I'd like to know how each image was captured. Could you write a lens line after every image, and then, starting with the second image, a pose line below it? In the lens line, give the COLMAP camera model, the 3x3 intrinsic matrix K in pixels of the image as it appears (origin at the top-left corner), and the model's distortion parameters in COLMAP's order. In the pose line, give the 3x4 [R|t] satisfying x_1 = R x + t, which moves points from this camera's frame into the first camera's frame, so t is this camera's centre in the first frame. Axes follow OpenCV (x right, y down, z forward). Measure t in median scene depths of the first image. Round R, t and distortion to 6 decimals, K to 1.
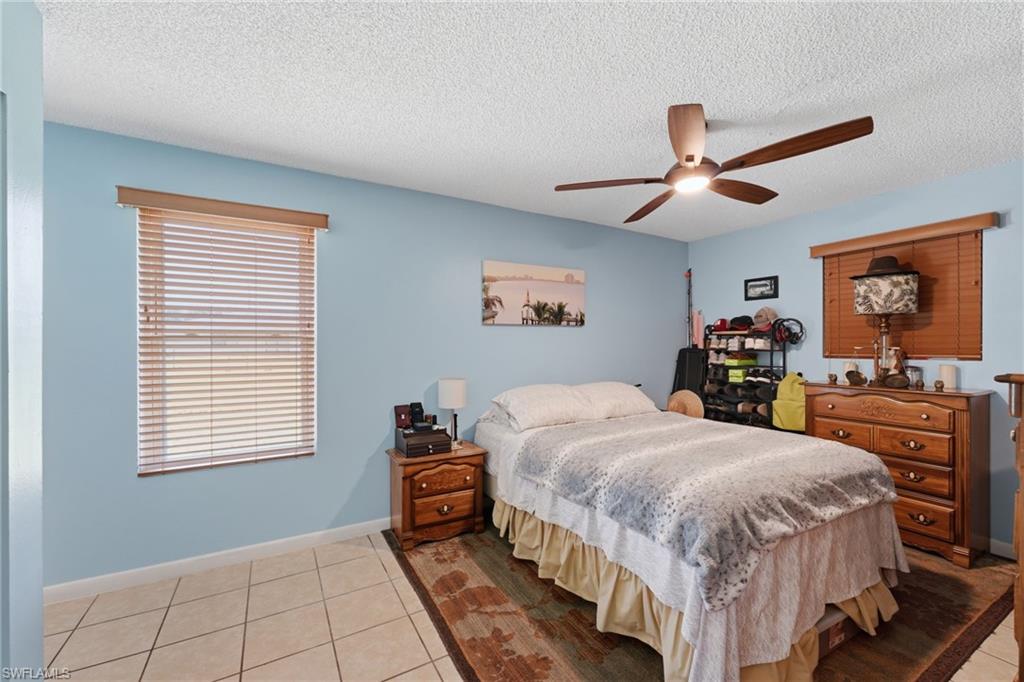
lens RADIAL K [[413.6, 0, 510.6], [0, 413.6, 341.0], [0, 0, 1]] dist [0.000258, 0.000024]
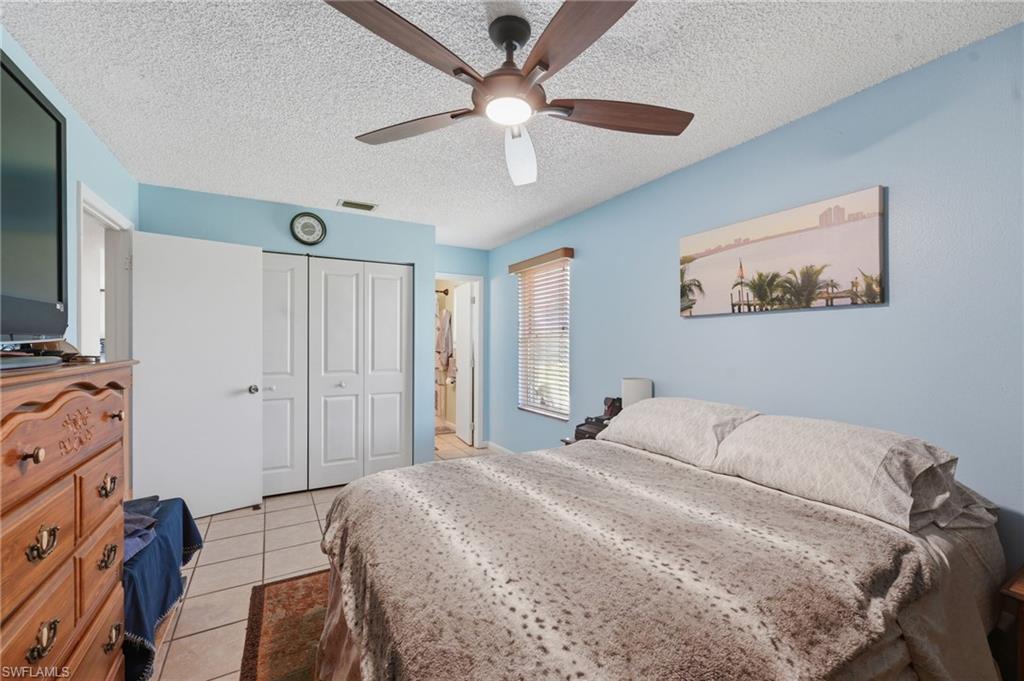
lens RADIAL K [[417.2, 0, 509.2], [0, 417.2, 344.1], [0, 0, 1]] dist [0.001107, 0.000158]
pose [[-0.001237, 0.005943, -0.999982, 0.704385], [0.005907, 0.999965, 0.005936, 0.004672], [0.999982, -0.005899, -0.001272, 0.621520]]
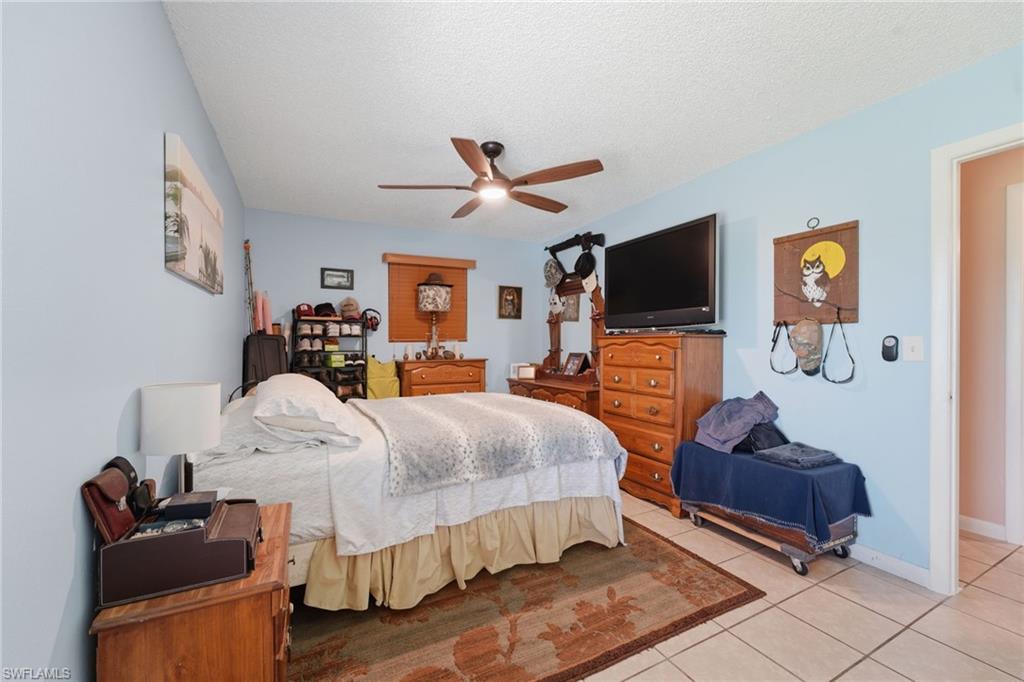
lens RADIAL K [[417.2, 0, 509.2], [0, 417.2, 344.6], [0, 0, 1]] dist [0.001107, 0.000158]
pose [[0.039510, -0.003734, 0.999212, -0.493798], [-0.004650, 0.999982, 0.003921, 0.039606], [-0.999208, -0.004802, 0.039492, 0.555167]]
